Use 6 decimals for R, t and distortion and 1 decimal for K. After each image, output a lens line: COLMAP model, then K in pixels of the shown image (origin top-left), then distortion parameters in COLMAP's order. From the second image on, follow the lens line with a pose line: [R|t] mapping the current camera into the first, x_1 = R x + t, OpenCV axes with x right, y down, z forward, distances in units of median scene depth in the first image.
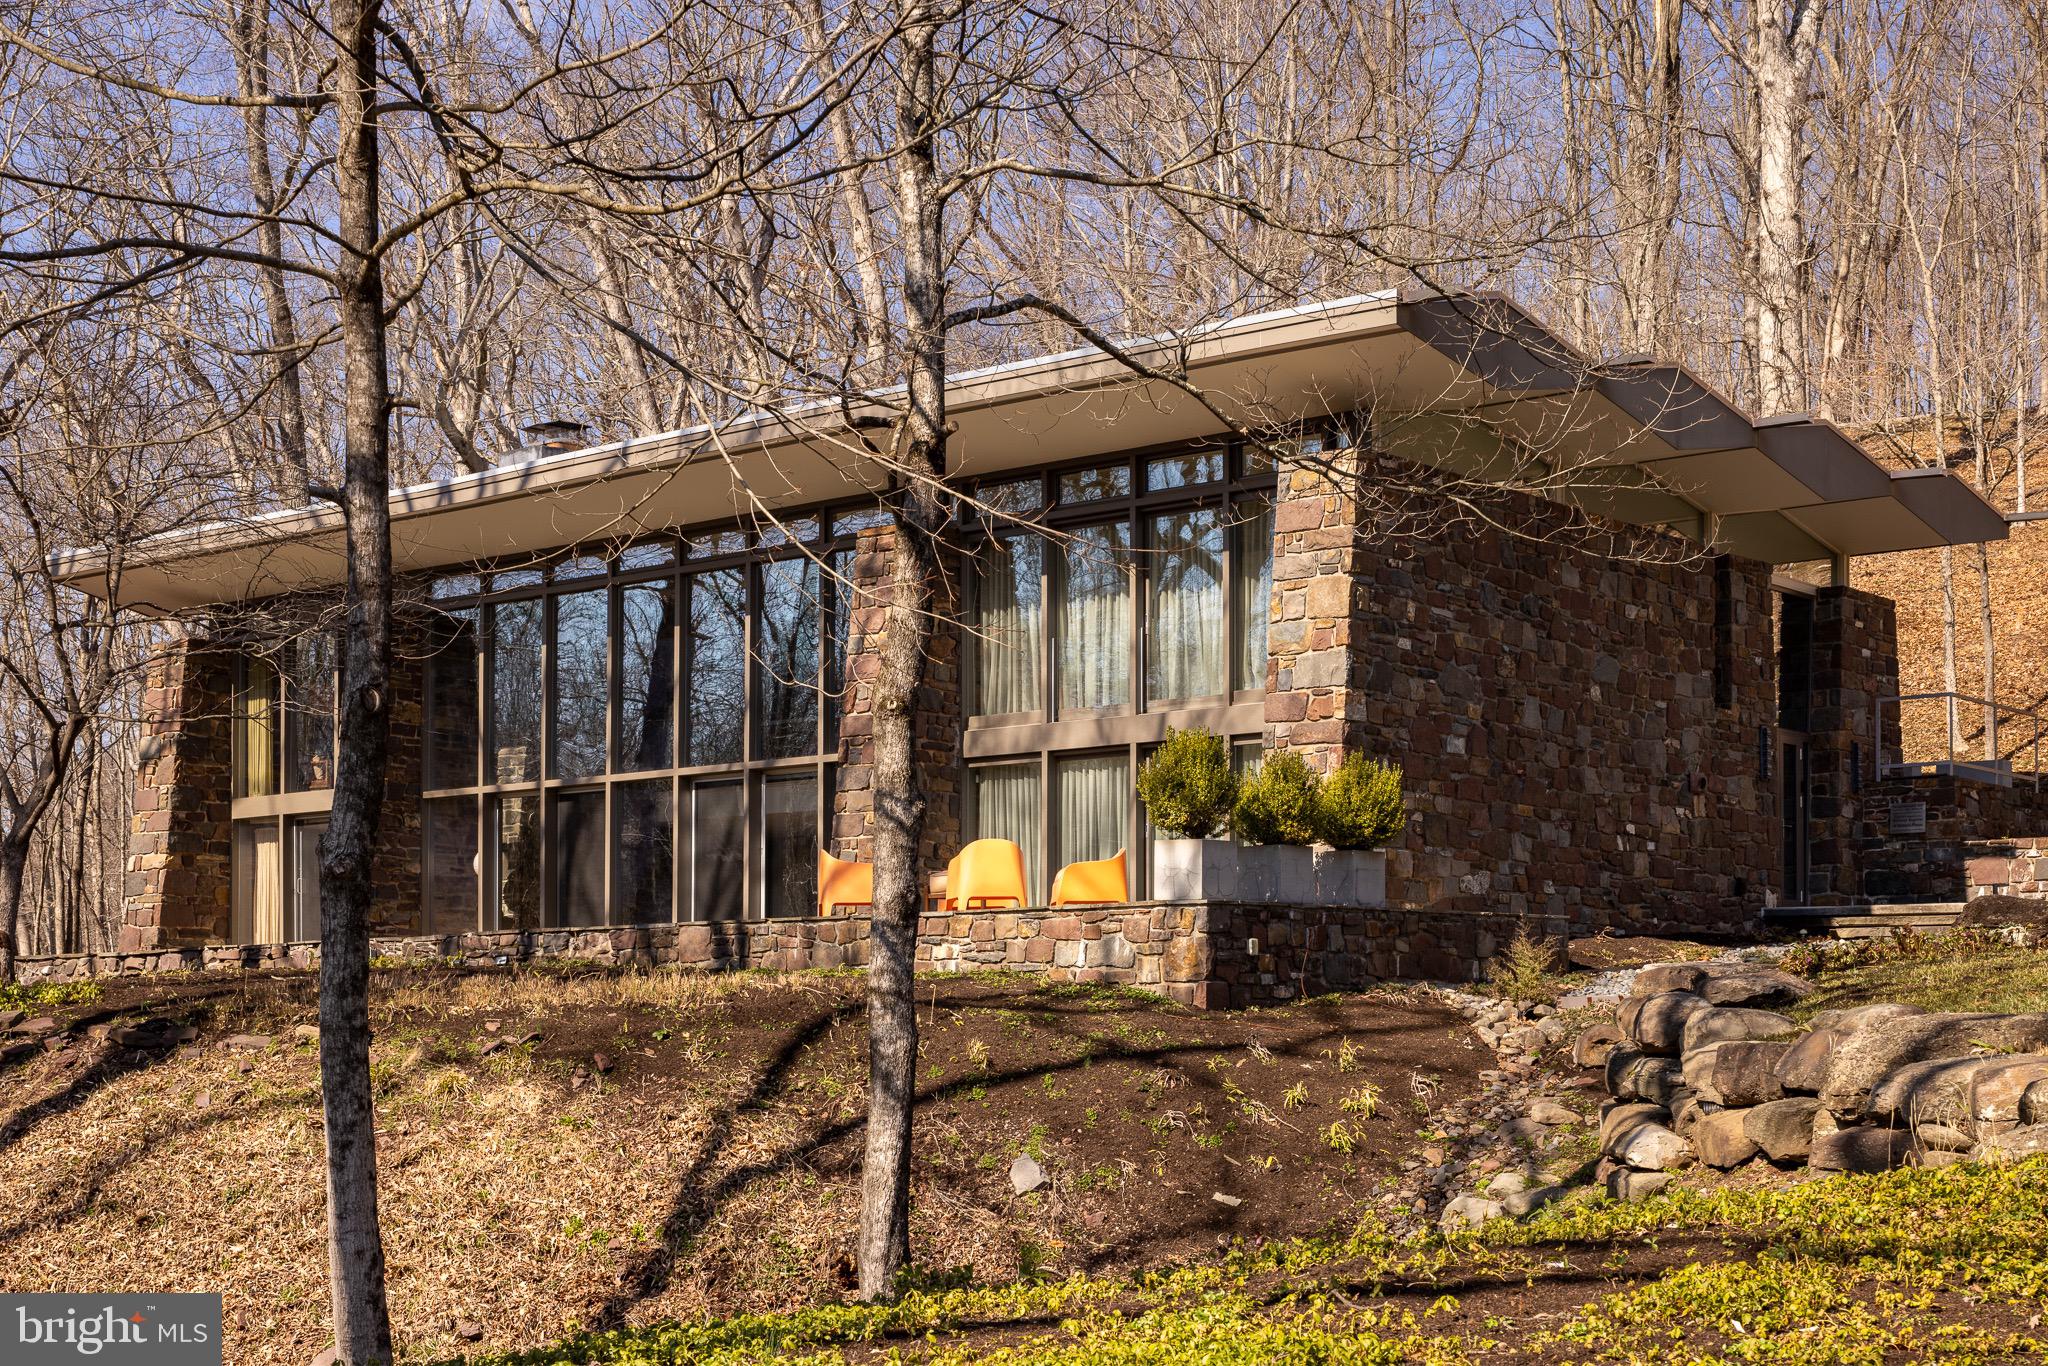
lens RADIAL K [[2881.5, 0, 1029.7], [0, 2881.5, 1025.6], [0, 0, 1]] dist [-0.031351, -0.032251]
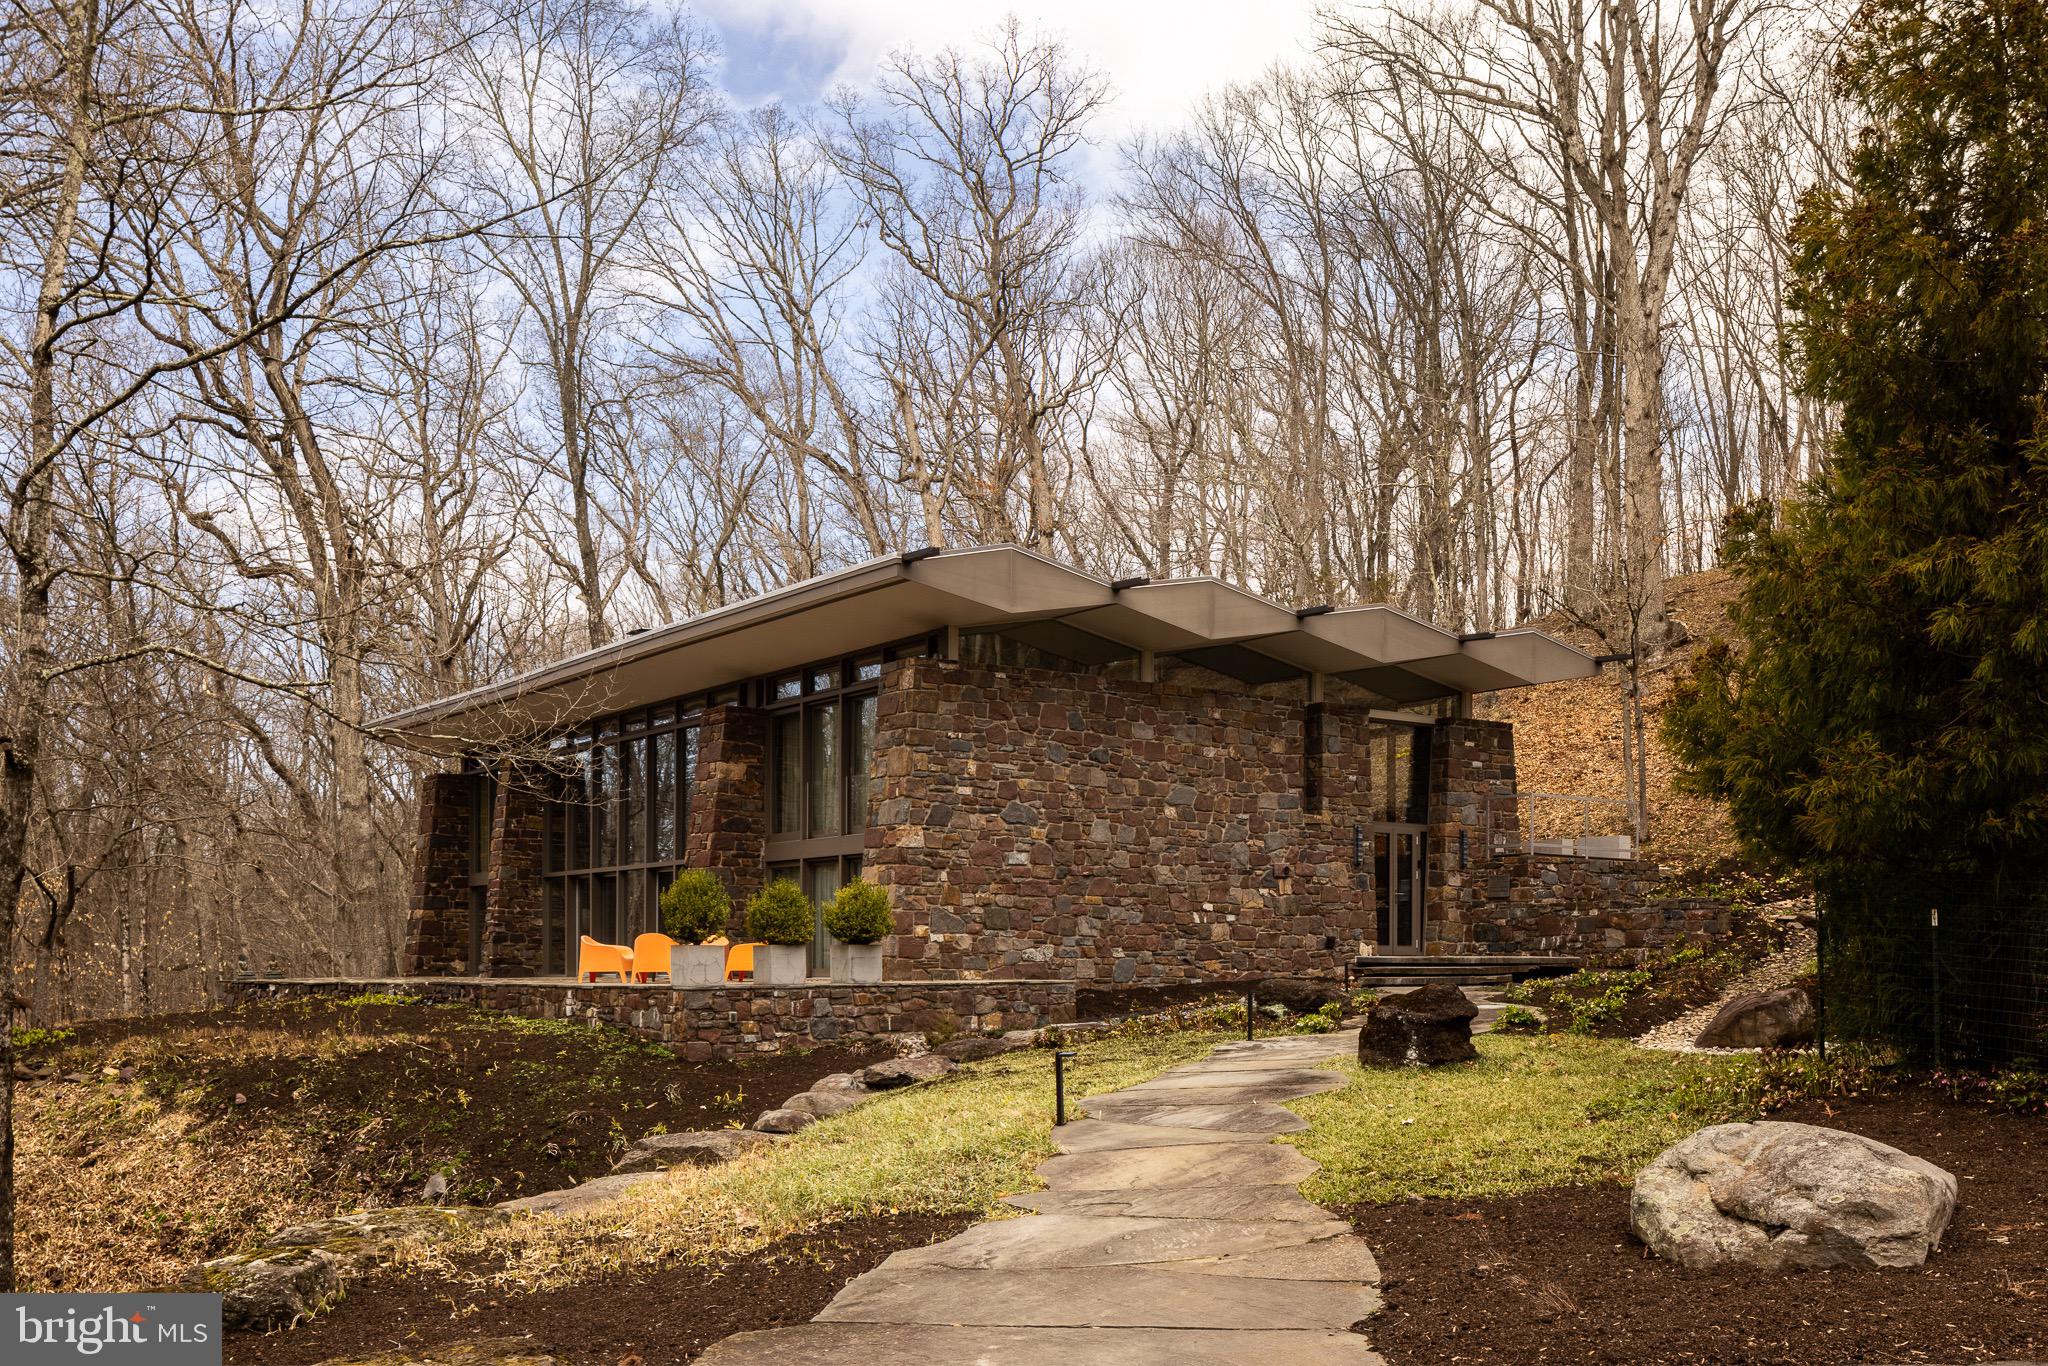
lens RADIAL K [[1913.8, 0, 1016.6], [0, 1913.8, 971.9], [0, 0, 1]] dist [-0.010265, -0.020616]
pose [[0.969953, 0.002799, -0.243278, 0.361213], [-0.000101, 0.999938, 0.011103, -0.049067], [0.243294, -0.010745, 0.969893, 0.071378]]
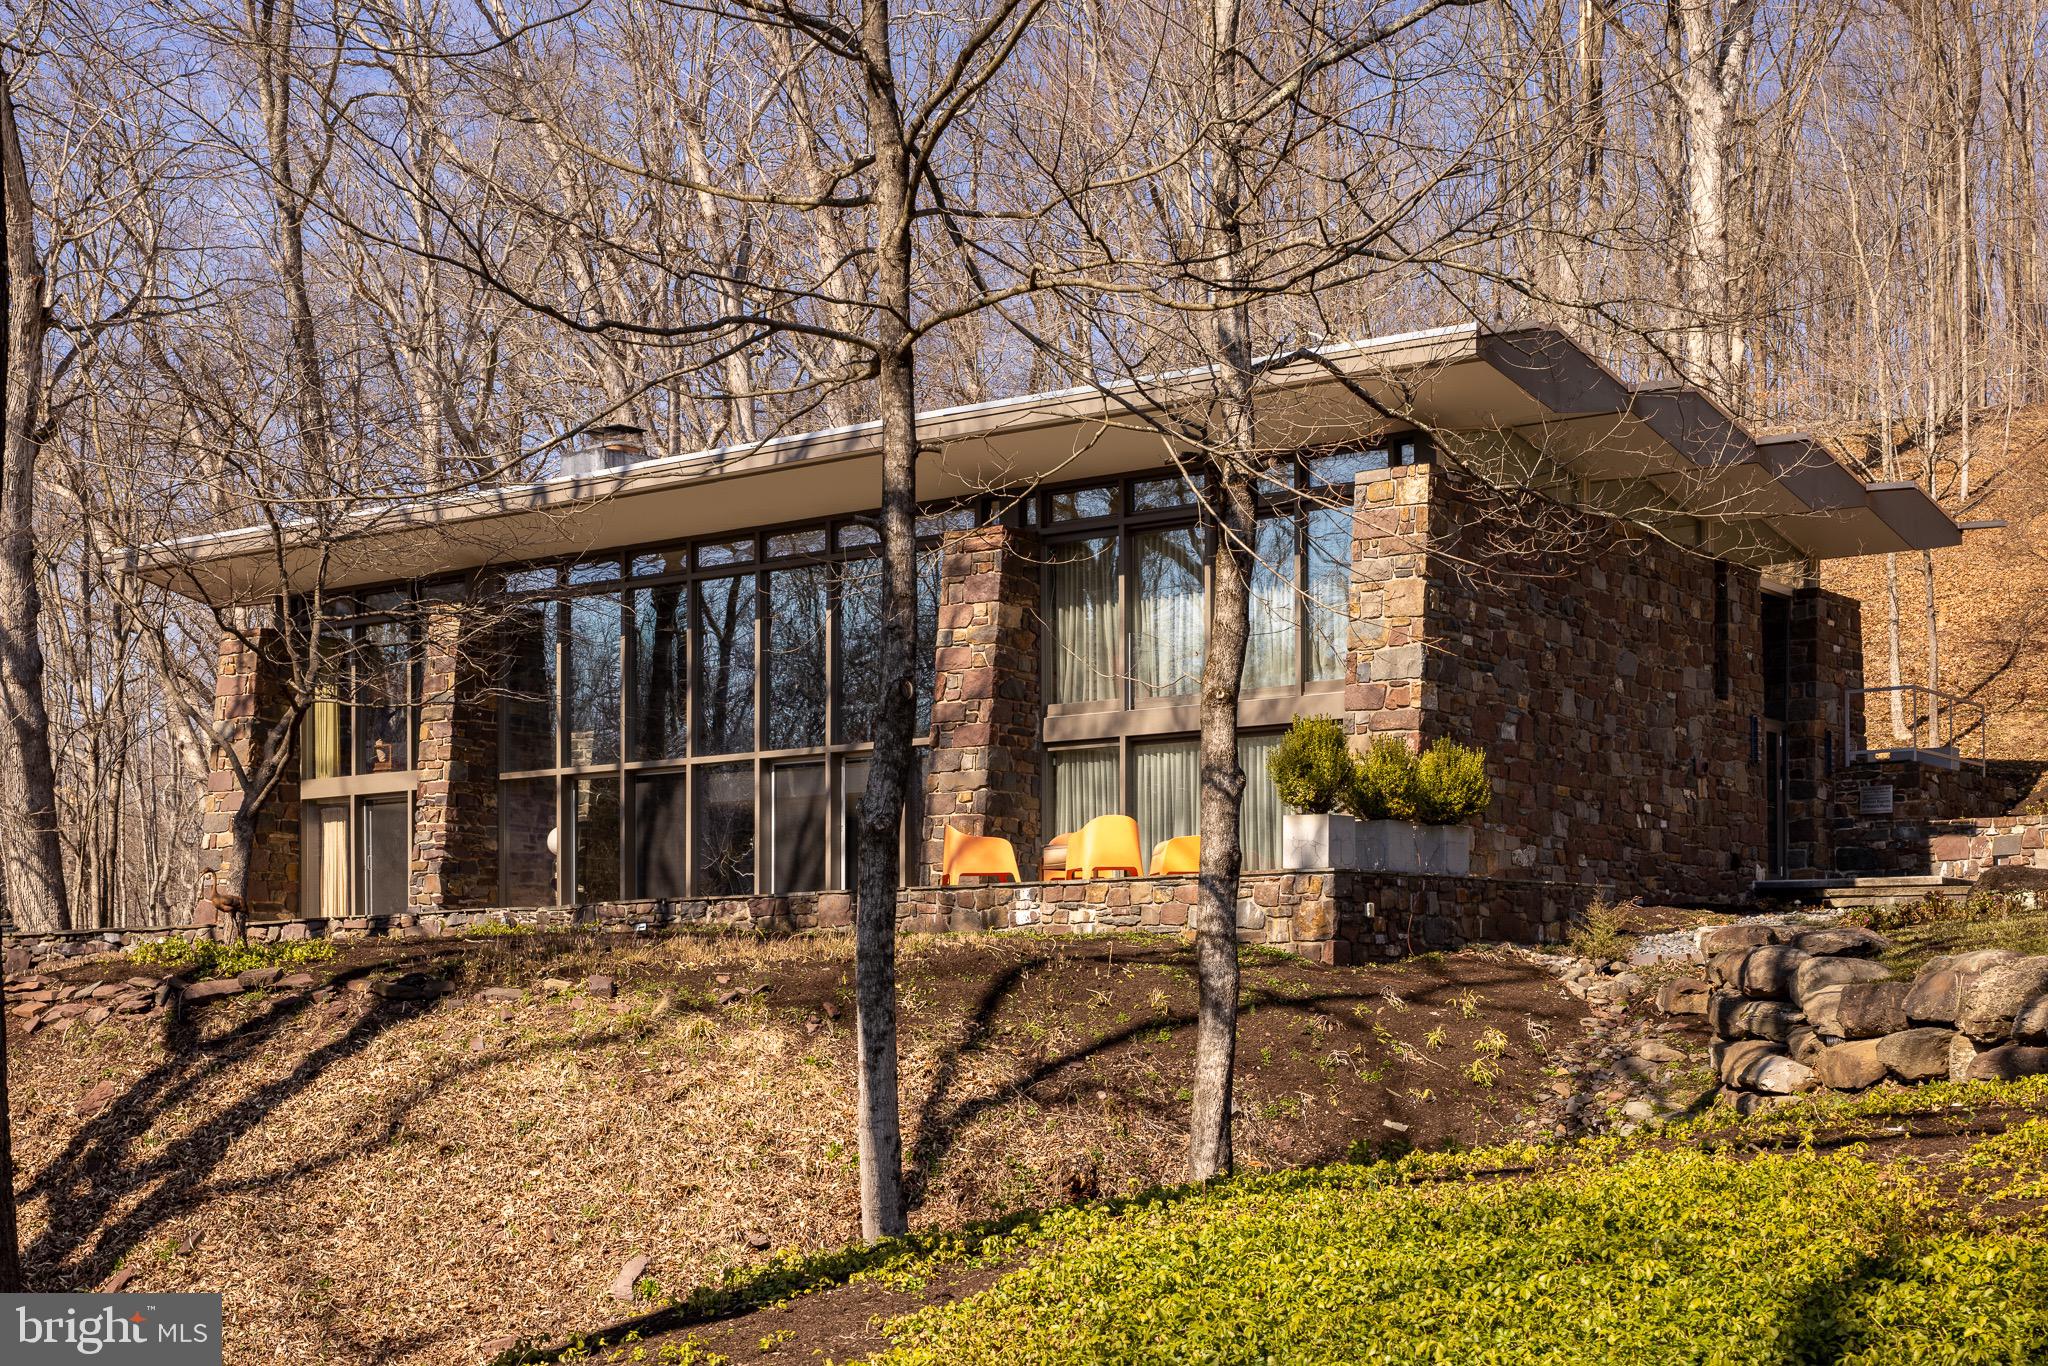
lens RADIAL K [[2881.5, 0, 1029.7], [0, 2881.5, 1025.6], [0, 0, 1]] dist [-0.031351, -0.032251]
pose [[0.998378, -0.003200, 0.056847, -0.094722], [0.002966, 0.999987, 0.004203, 0.010072], [-0.056860, -0.004028, 0.998374, -0.092133]]
